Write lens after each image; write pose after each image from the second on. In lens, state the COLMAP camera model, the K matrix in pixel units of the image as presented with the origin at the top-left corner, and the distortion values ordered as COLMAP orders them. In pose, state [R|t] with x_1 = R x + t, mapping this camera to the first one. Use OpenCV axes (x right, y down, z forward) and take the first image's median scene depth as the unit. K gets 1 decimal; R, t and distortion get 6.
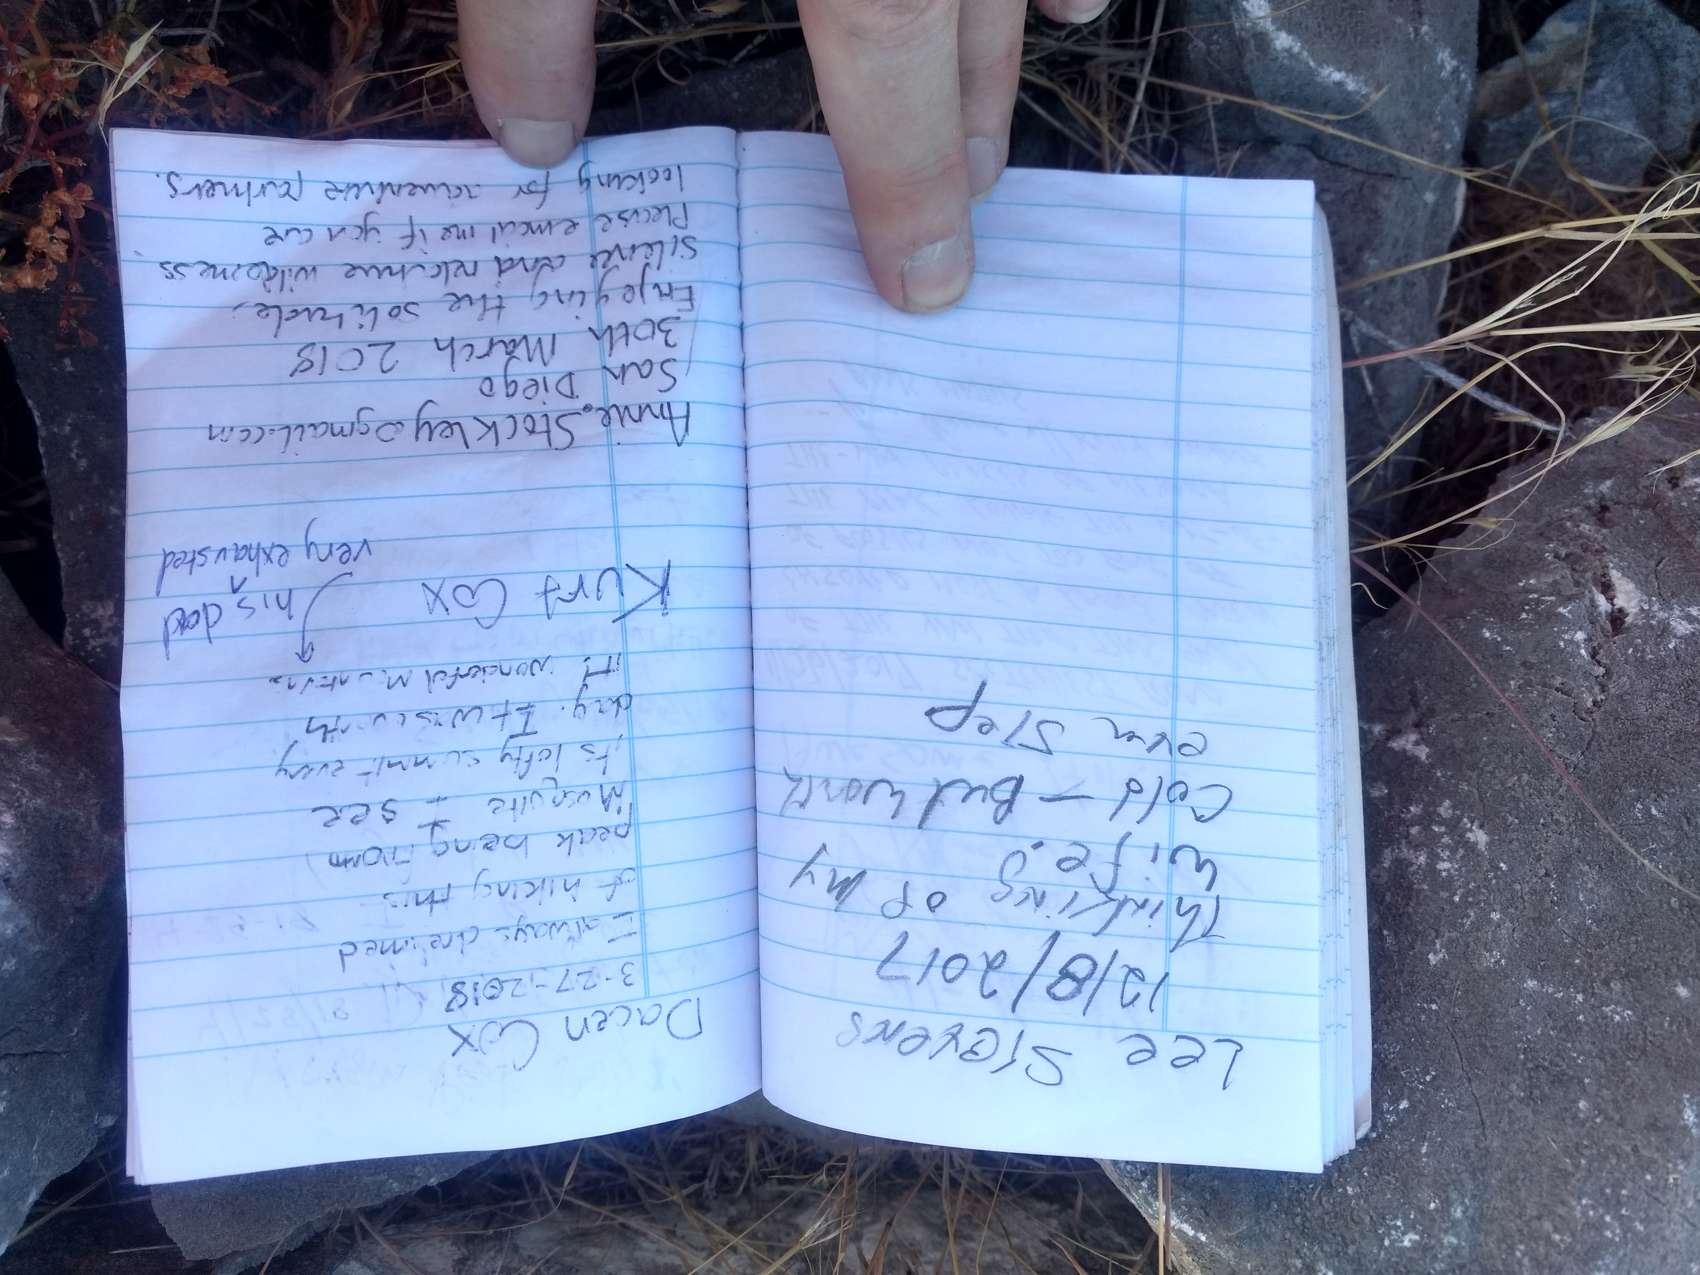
lens RADIAL K [[1444.3, 0, 840.4], [0, 1444.3, 637.6], [0, 0, 1]] dist [-0.026510, 0.103783]
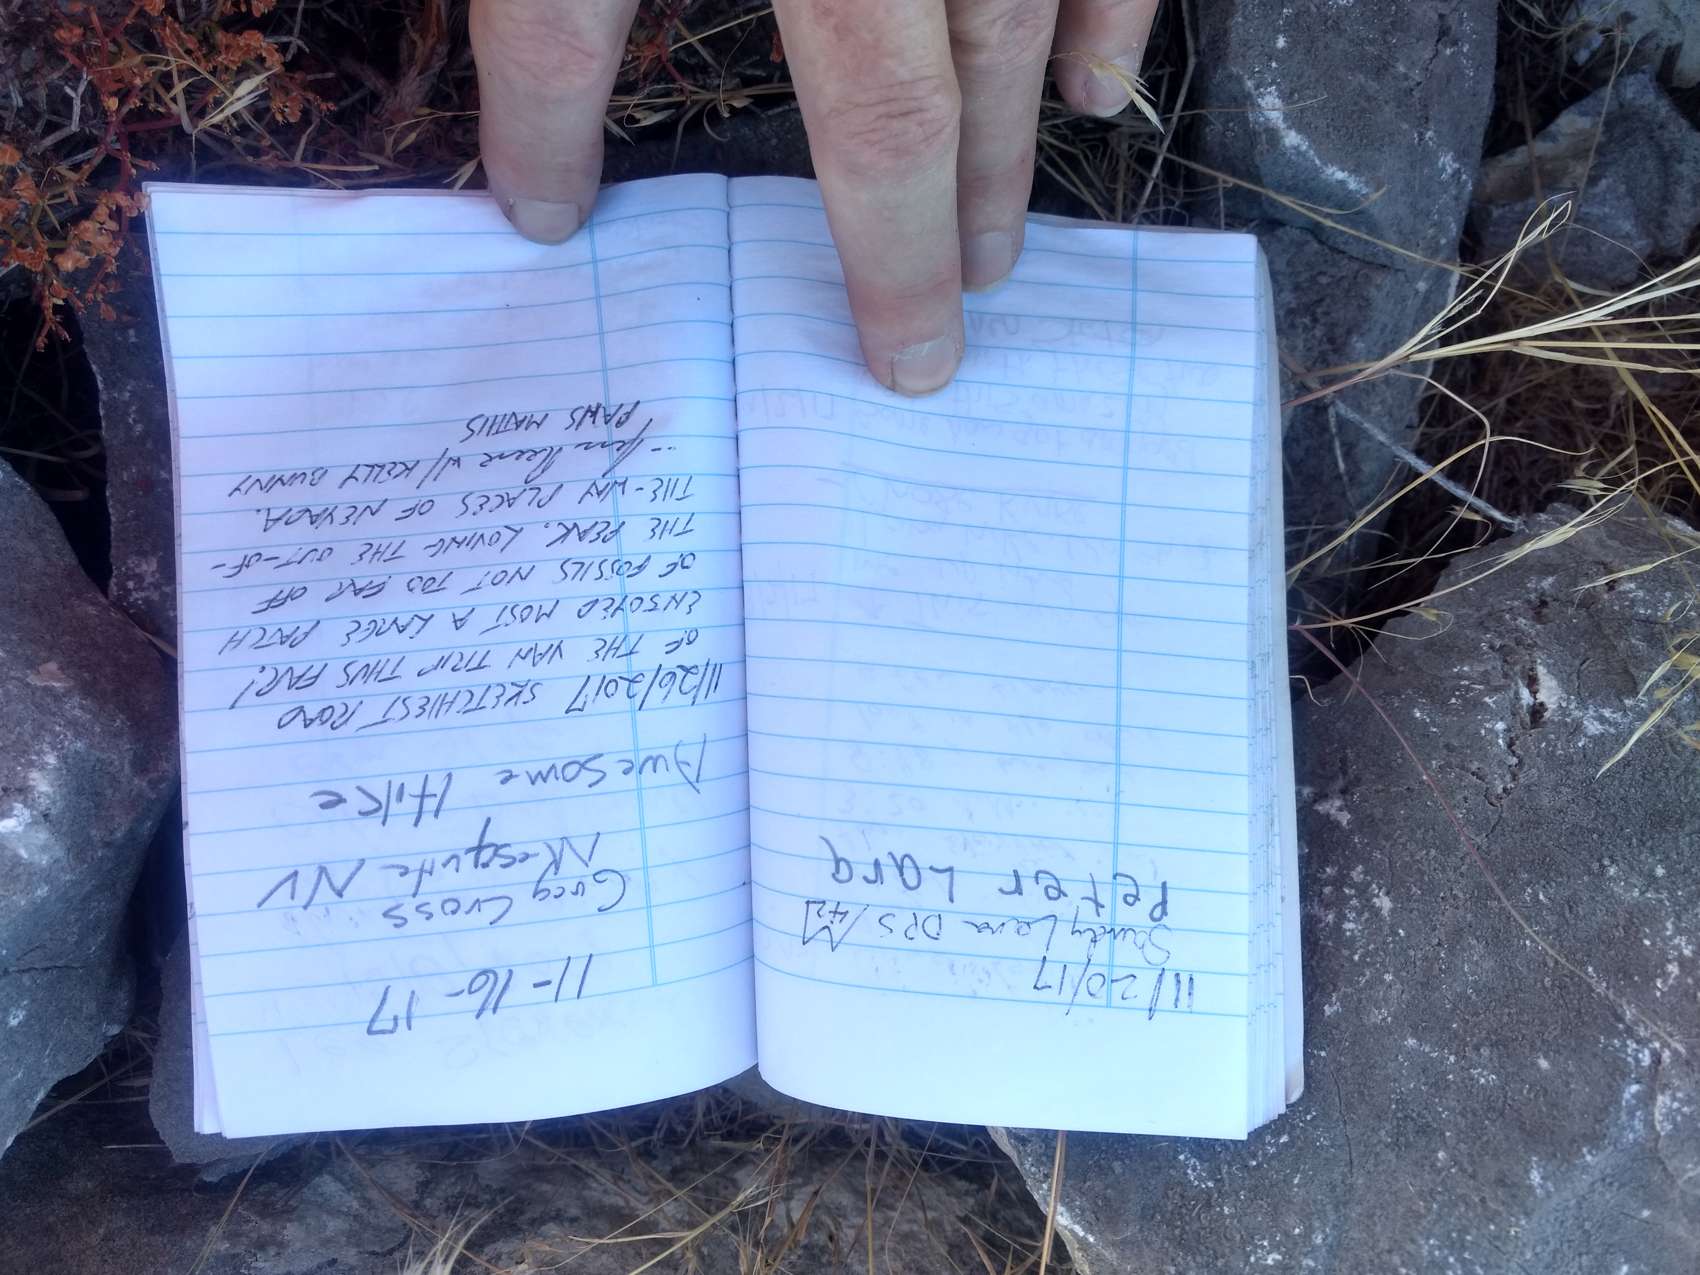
lens RADIAL K [[1453.7, 0, 842.2], [0, 1453.7, 635.6], [0, 0, 1]] dist [-0.072139, 0.190622]
pose [[0.995264, 0.097209, -0.000678, 0.014406], [-0.097101, 0.994443, 0.040673, -0.063658], [0.004628, -0.040414, 0.999172, -0.080875]]
